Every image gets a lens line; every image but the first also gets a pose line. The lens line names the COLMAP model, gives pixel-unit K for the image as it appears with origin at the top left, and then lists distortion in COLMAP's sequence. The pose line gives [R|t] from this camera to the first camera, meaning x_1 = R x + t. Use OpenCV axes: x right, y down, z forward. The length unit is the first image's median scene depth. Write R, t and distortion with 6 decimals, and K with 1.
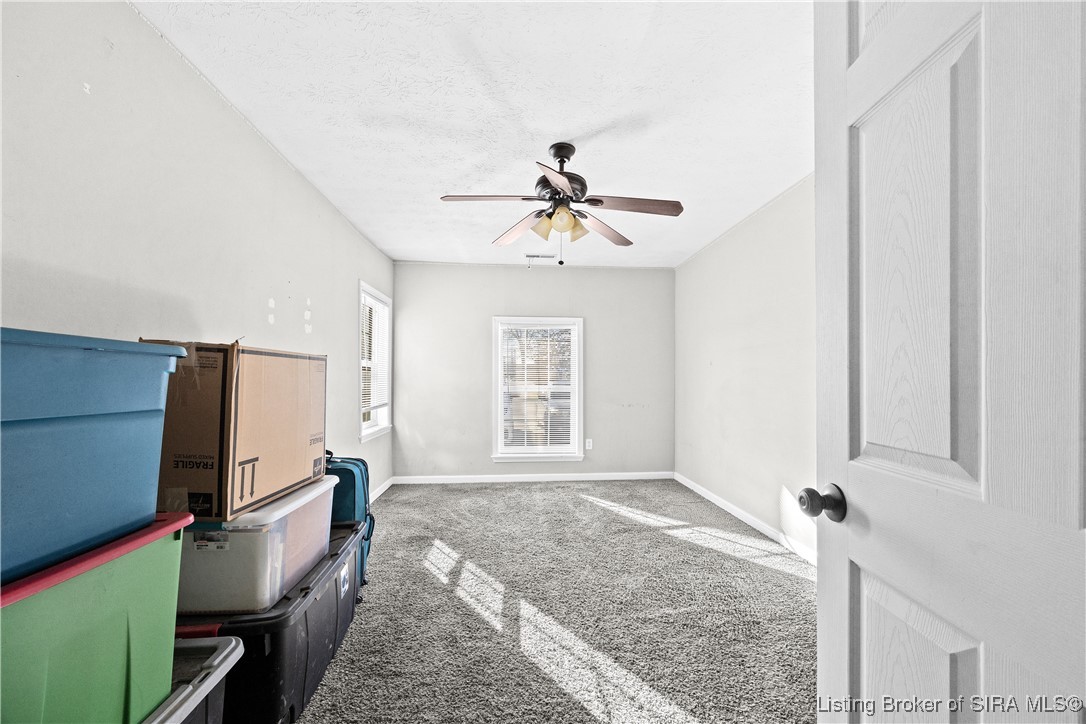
lens RADIAL K [[427.4, 0, 550.9], [0, 427.4, 377.6], [0, 0, 1]] dist [-0.001723, -0.000070]
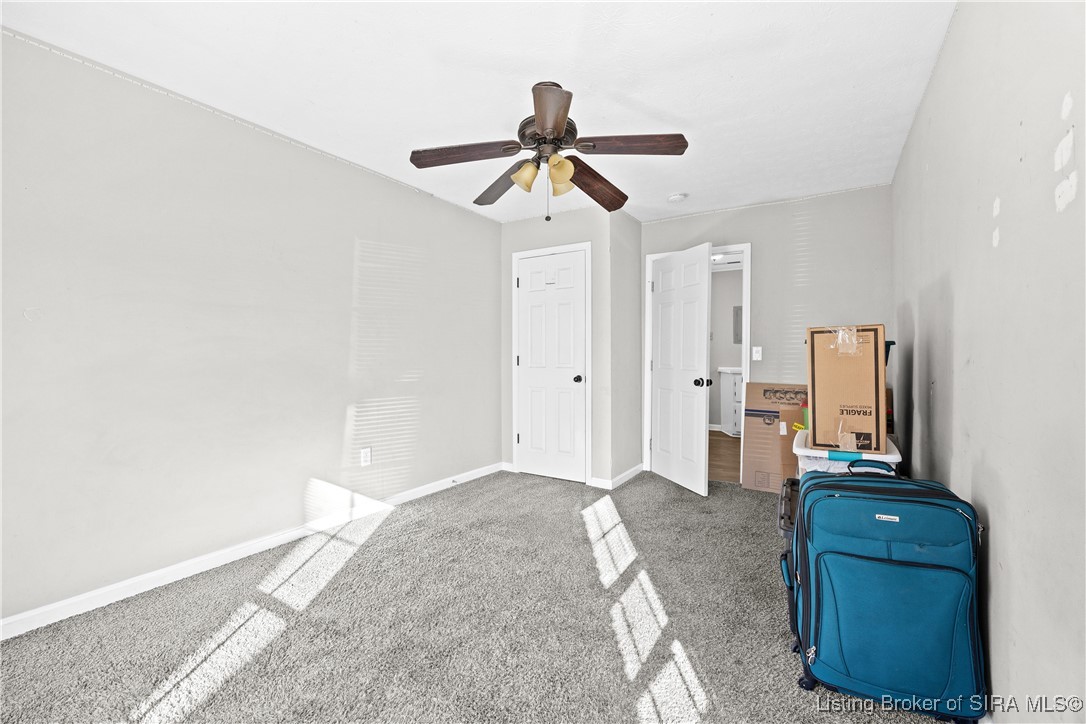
lens RADIAL K [[453.7, 0, 553.4], [0, 453.7, 357.3], [0, 0, 1]] dist [-0.012537, 0.000321]
pose [[-0.803731, -0.007355, 0.594947, -0.372721], [-0.004390, 0.999970, 0.006431, 0.005877], [-0.594976, 0.002557, -0.803739, 1.229403]]
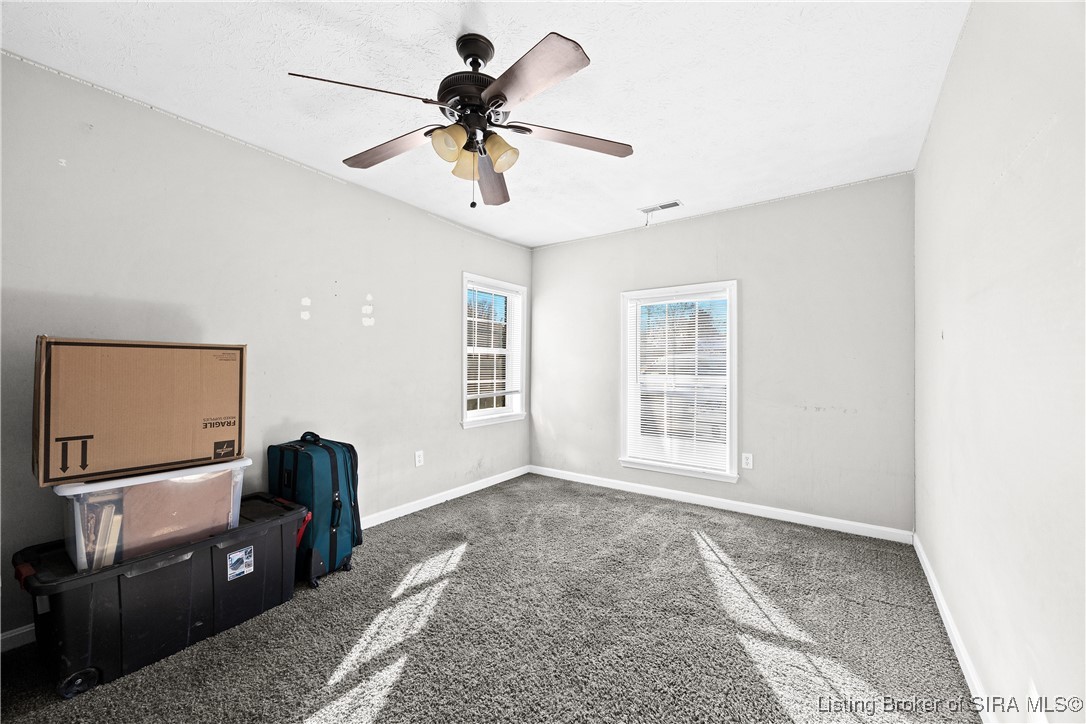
lens RADIAL K [[417.5, 0, 546.6], [0, 417.5, 359.1], [0, 0, 1]] dist [-0.002617, -0.000275]
pose [[0.760272, -0.010778, -0.649515, 0.402764], [0.001805, 0.999894, -0.014479, 0.000070], [0.649602, 0.009836, 0.760211, 0.391250]]
